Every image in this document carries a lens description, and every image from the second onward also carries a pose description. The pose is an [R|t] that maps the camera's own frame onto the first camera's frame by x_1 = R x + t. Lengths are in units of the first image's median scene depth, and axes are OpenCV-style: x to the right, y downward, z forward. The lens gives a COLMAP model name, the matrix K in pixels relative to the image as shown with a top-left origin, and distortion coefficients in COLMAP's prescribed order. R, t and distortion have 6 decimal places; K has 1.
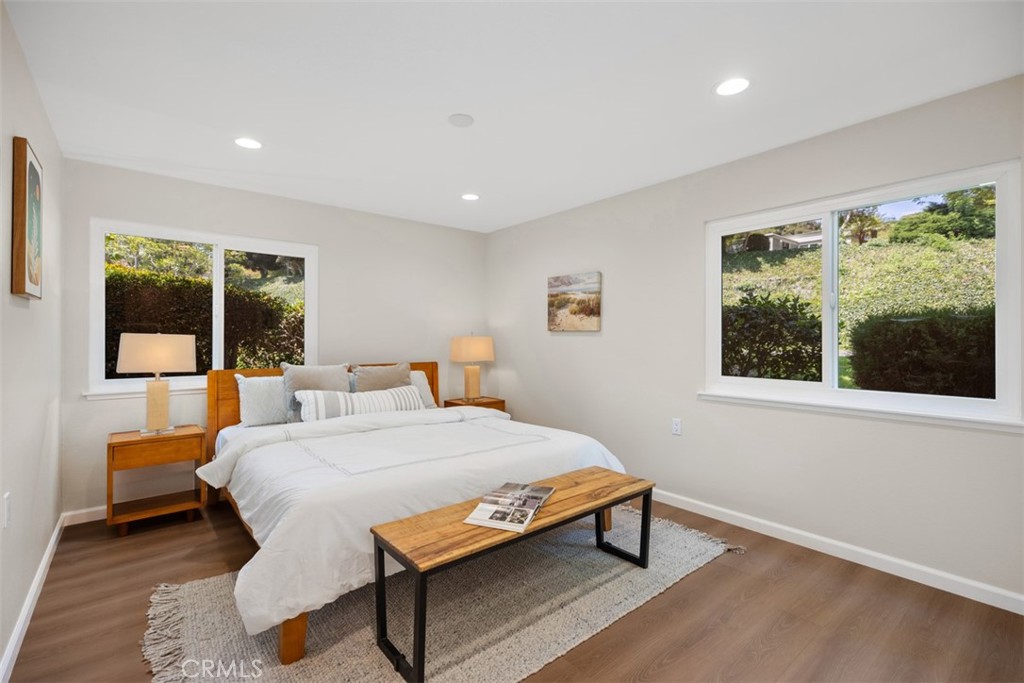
lens RADIAL K [[471.6, 0, 517.2], [0, 471.6, 338.9], [0, 0, 1]] dist [0.004780, 0.001498]
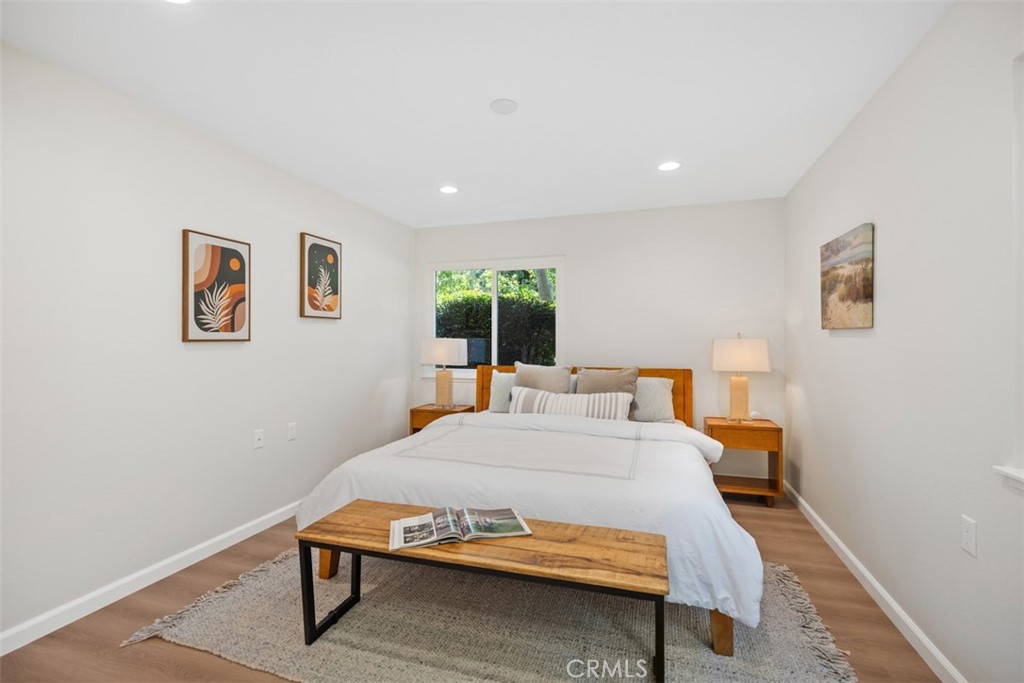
lens RADIAL K [[471.6, 0, 512.1], [0, 471.6, 340.2], [0, 0, 1]] dist [0.004780, 0.001498]
pose [[0.520942, -0.001419, -0.853591, 0.555925], [-0.000719, 0.999998, -0.002101, -0.000377], [0.853592, 0.001708, 0.520940, 0.431685]]
